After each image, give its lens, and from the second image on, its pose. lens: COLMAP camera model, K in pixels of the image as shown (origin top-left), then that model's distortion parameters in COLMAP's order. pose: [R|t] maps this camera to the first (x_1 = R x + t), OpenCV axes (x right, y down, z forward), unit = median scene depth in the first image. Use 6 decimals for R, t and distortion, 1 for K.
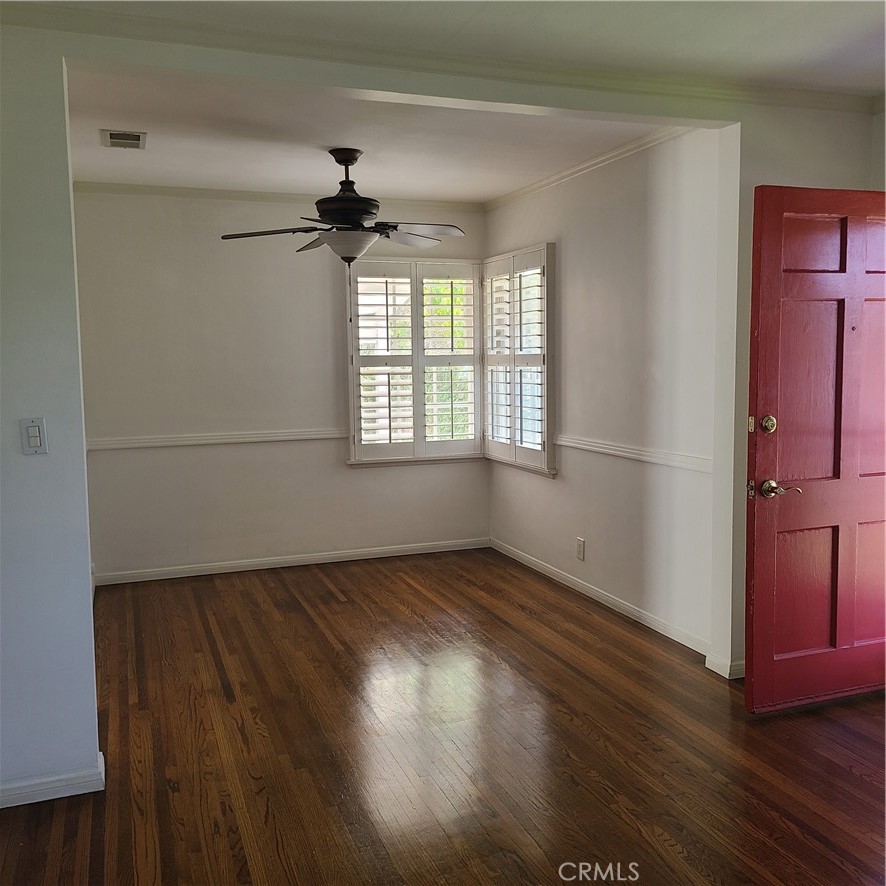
lens RADIAL K [[882.5, 0, 446.5], [0, 882.5, 434.9], [0, 0, 1]] dist [0.023233, 0.000000]
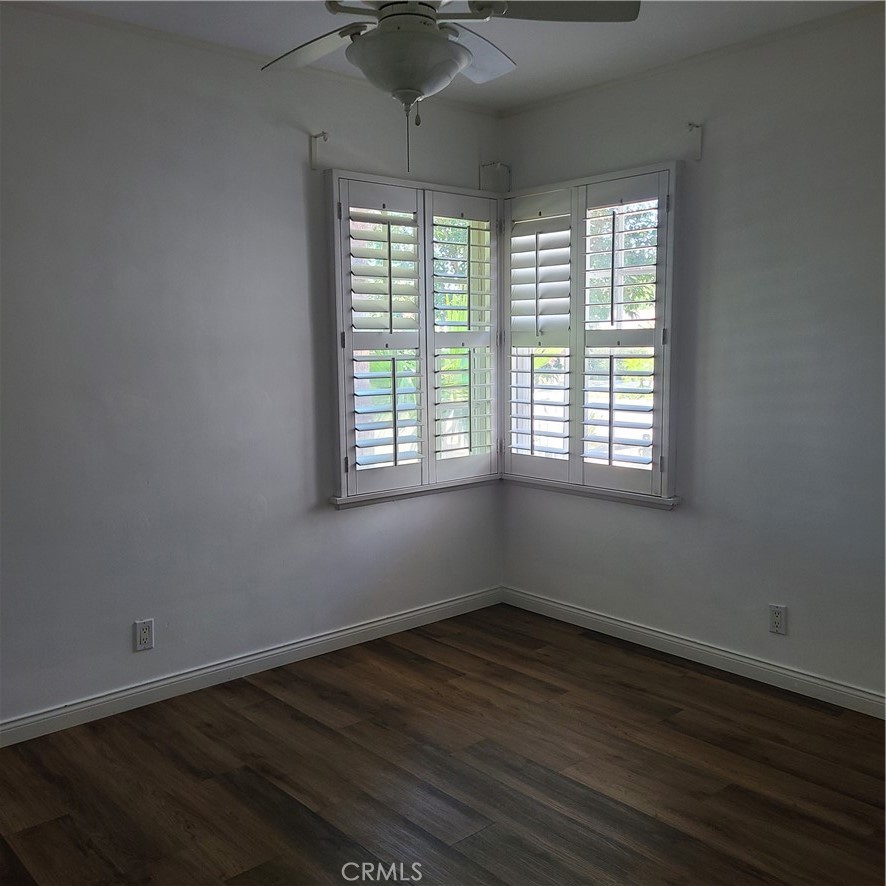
lens RADIAL K [[882.5, 0, 443.8], [0, 882.5, 446.5], [0, 0, 1]] dist [0.023233, 0.000000]
pose [[0.943654, -0.043647, 0.328042, -0.247923], [0.032446, 0.998691, 0.039545, -0.030553], [-0.329339, -0.026673, 0.943835, 0.372873]]
